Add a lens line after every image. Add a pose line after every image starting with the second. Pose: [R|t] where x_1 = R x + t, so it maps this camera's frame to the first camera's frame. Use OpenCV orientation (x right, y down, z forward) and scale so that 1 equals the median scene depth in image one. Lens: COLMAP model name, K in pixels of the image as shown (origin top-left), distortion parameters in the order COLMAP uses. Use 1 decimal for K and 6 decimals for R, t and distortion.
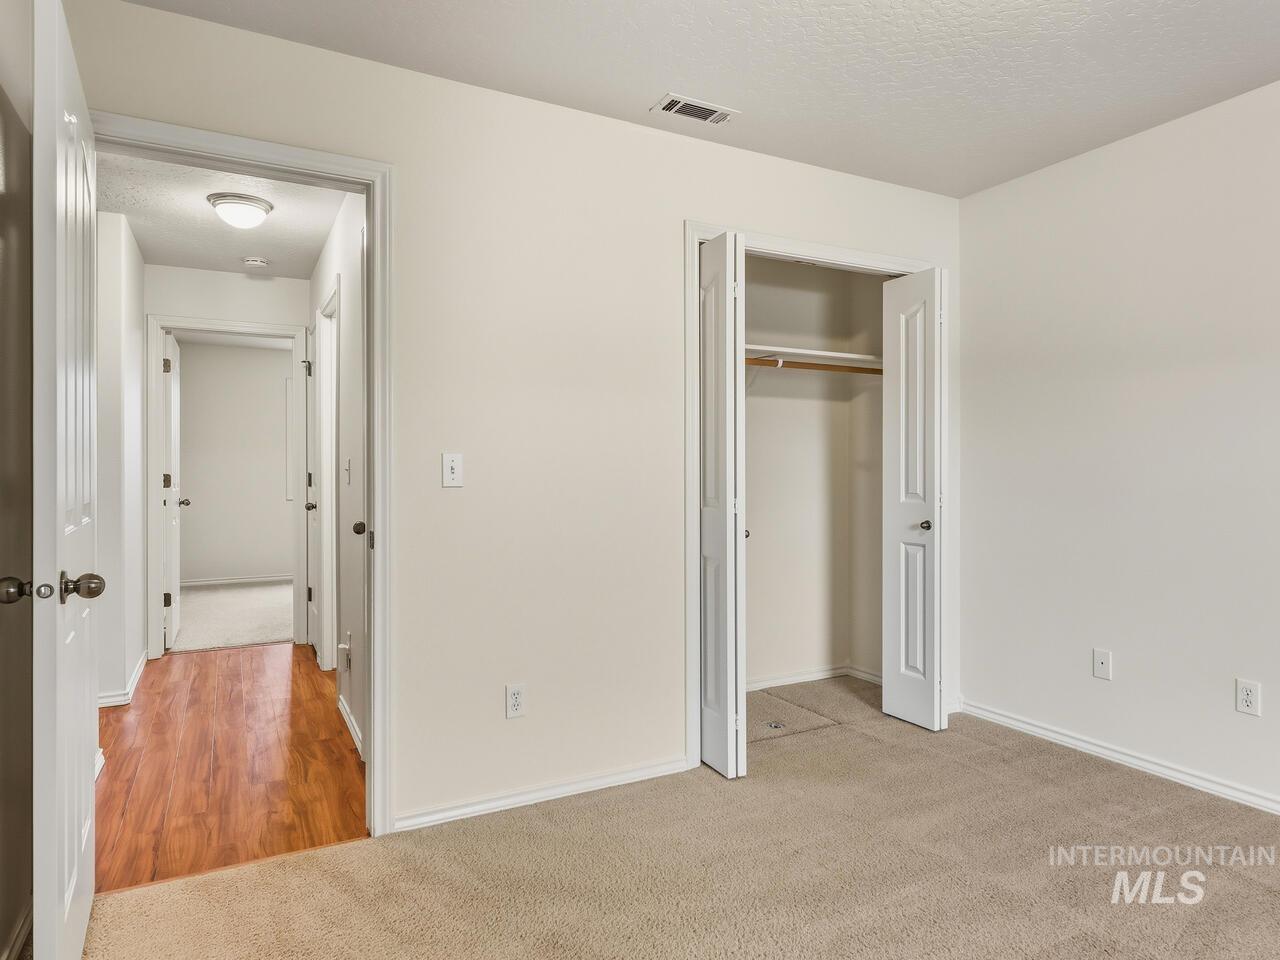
lens RADIAL K [[795.2, 0, 648.0], [0, 795.2, 471.7], [0, 0, 1]] dist [0.000028, 0.000662]
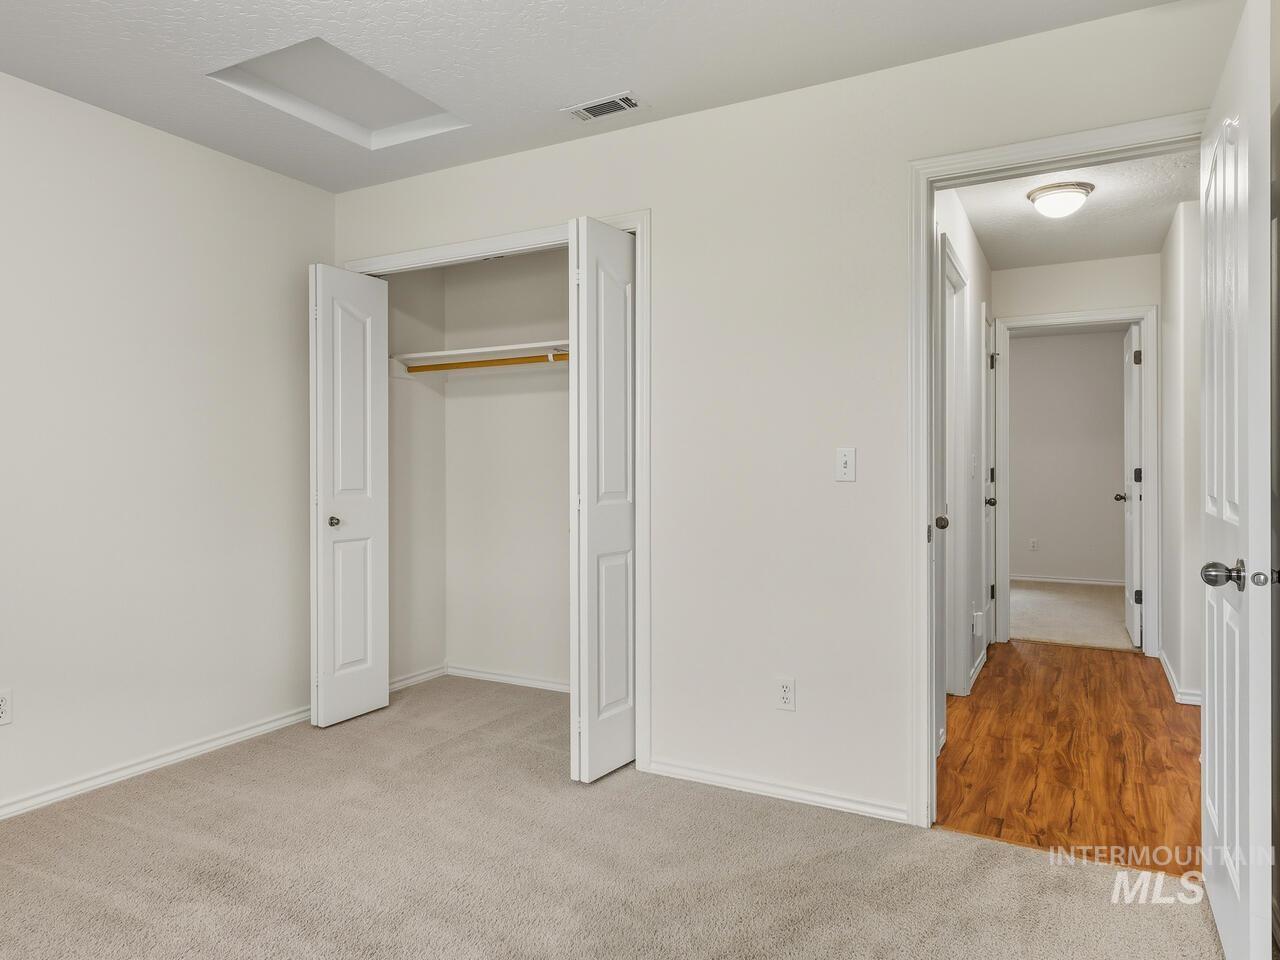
lens RADIAL K [[795.2, 0, 648.0], [0, 795.2, 471.7], [0, 0, 1]] dist [0.000028, 0.000662]
pose [[-0.554078, 0.000492, 0.832465, -1.049150], [0.000662, 1.000000, -0.000150, 0.006795], [-0.832464, 0.000468, -0.554078, 1.975270]]
